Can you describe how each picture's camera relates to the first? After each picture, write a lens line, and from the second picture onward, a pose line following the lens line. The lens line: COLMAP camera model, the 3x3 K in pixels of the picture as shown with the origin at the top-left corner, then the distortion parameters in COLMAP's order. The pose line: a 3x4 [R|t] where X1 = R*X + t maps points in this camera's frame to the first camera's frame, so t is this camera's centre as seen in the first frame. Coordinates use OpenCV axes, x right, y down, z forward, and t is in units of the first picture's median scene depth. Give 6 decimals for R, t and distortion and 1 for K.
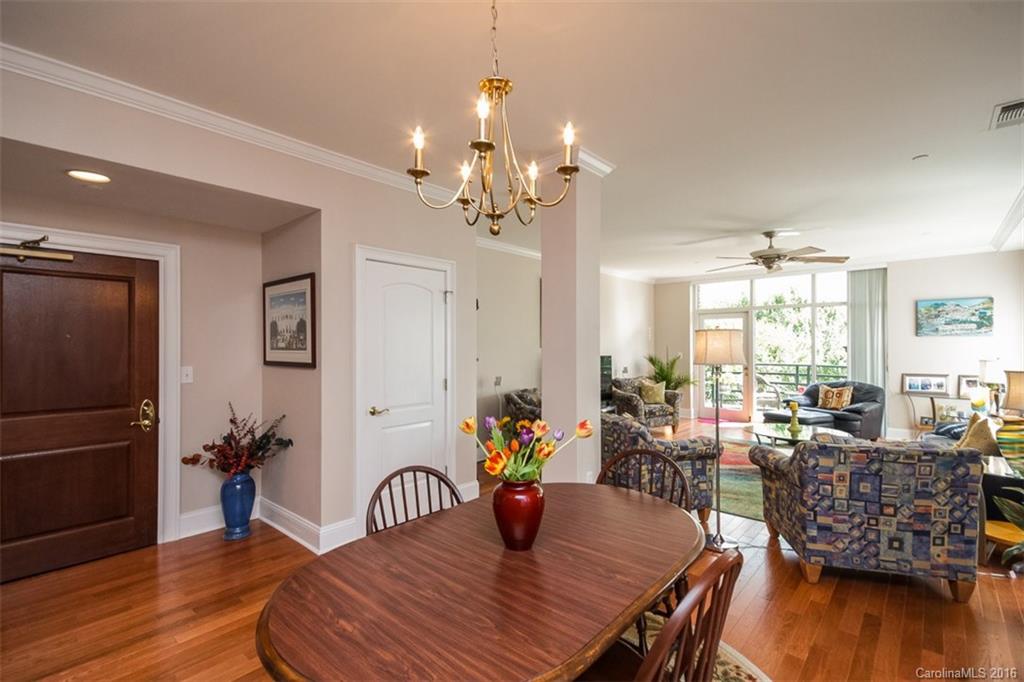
lens RADIAL K [[468.4, 0, 506.7], [0, 468.4, 343.7], [0, 0, 1]] dist [-0.001407, -0.002254]
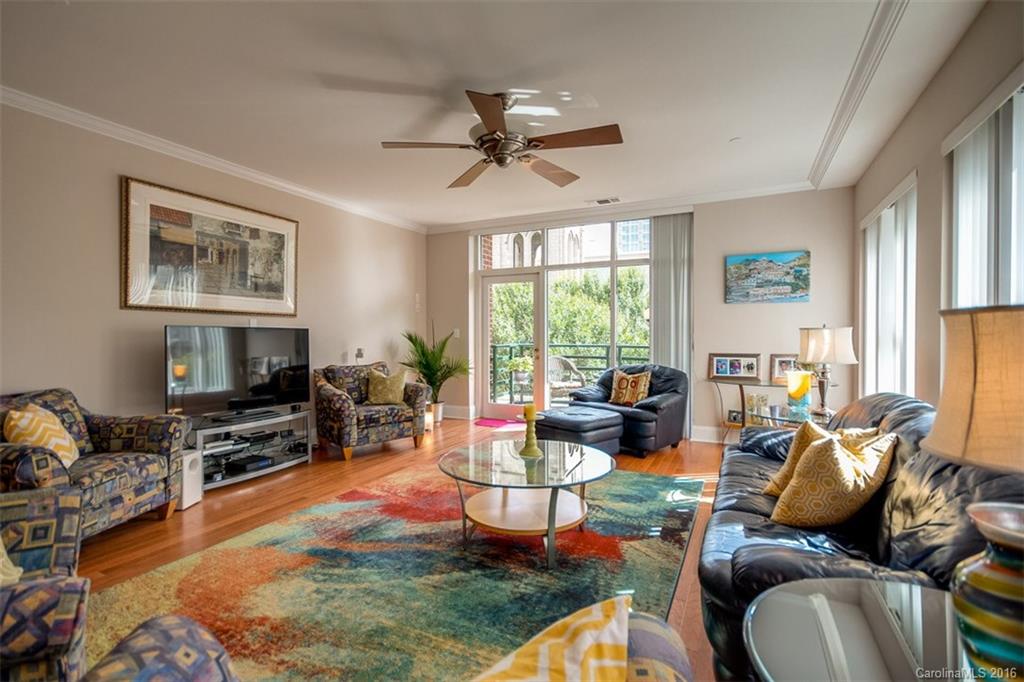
lens RADIAL K [[482.3, 0, 516.1], [0, 482.3, 338.9], [0, 0, 1]] dist [0.002664, 0.000802]
pose [[0.957104, 0.000591, 0.289745, 0.329942], [-0.005138, 0.999875, 0.014932, 0.030935], [-0.289700, -0.015780, 0.956987, 0.353354]]
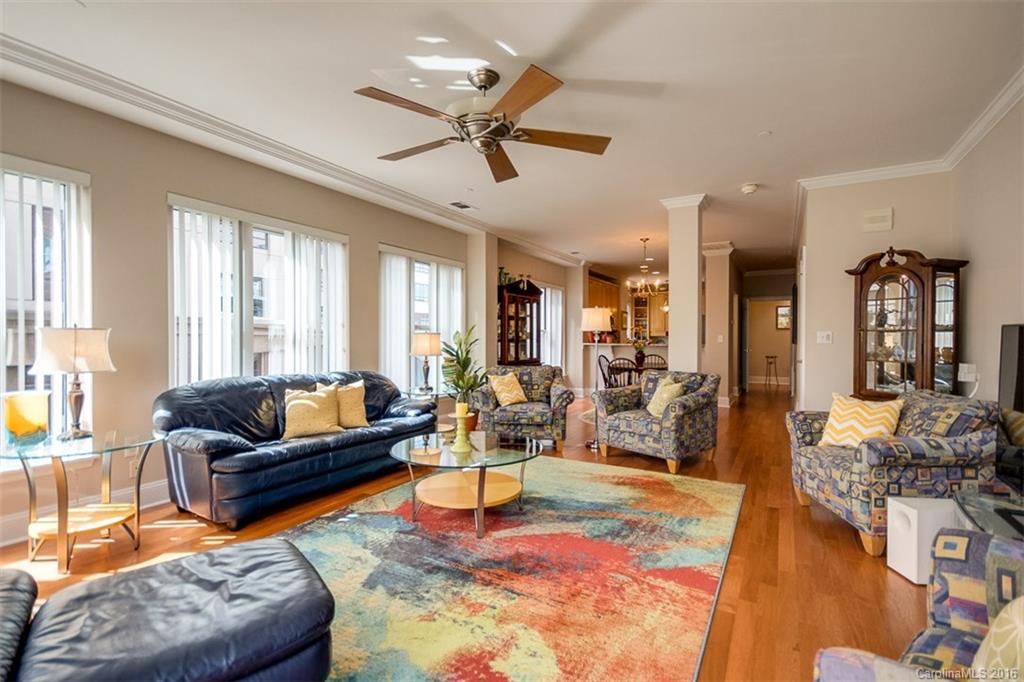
lens RADIAL K [[482.3, 0, 511.1], [0, 482.3, 341.7], [0, 0, 1]] dist [0.002664, 0.000802]
pose [[-0.976454, 0.003108, -0.215701, 0.588102], [0.003031, 0.999995, 0.000690, 0.038551], [0.215702, 0.000020, -0.976459, 1.533295]]
